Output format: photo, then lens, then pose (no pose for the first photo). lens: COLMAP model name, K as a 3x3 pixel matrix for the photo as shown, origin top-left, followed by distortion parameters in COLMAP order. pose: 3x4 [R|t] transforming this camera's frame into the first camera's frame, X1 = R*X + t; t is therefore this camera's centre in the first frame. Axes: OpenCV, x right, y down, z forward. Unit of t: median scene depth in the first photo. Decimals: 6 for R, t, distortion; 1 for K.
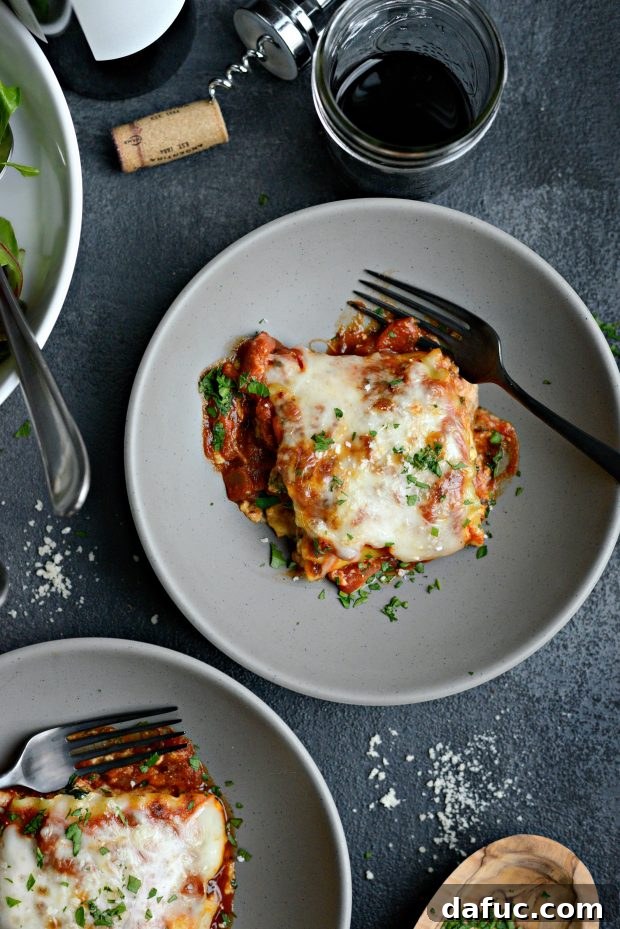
lens RADIAL K [[1477.5, 0, 310.5], [0, 1477.5, 462.1], [0, 0, 1]] dist [-0.112028, 0.000000]
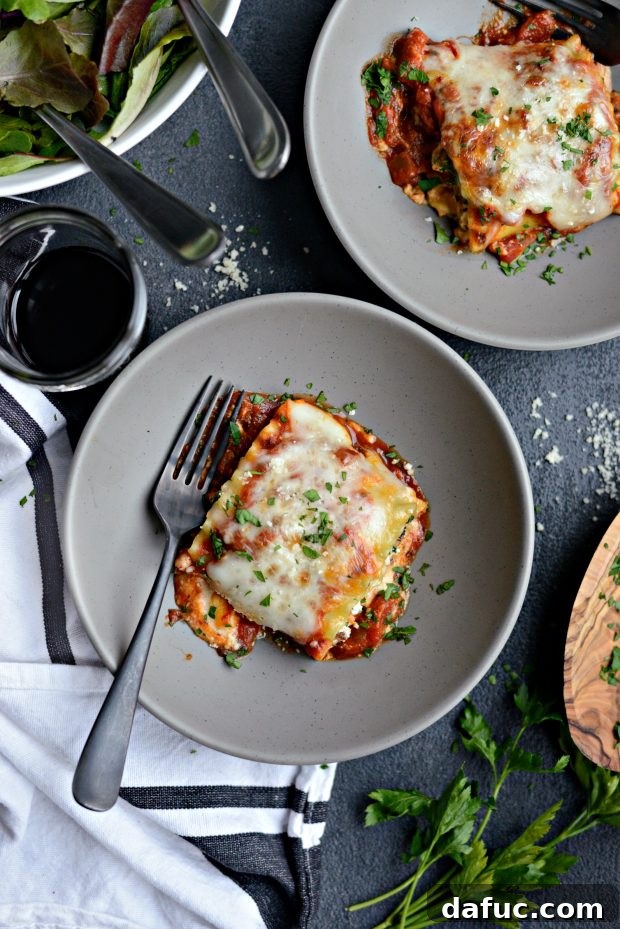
lens RADIAL K [[1477.5, 0, 306.8], [0, 1477.5, 468.6], [0, 0, 1]] dist [-0.112028, 0.000000]
pose [[0.997739, -0.064675, 0.018283, -0.152149], [0.063769, 0.996884, 0.046432, 0.179791], [-0.021229, -0.045161, 0.998754, -0.088894]]
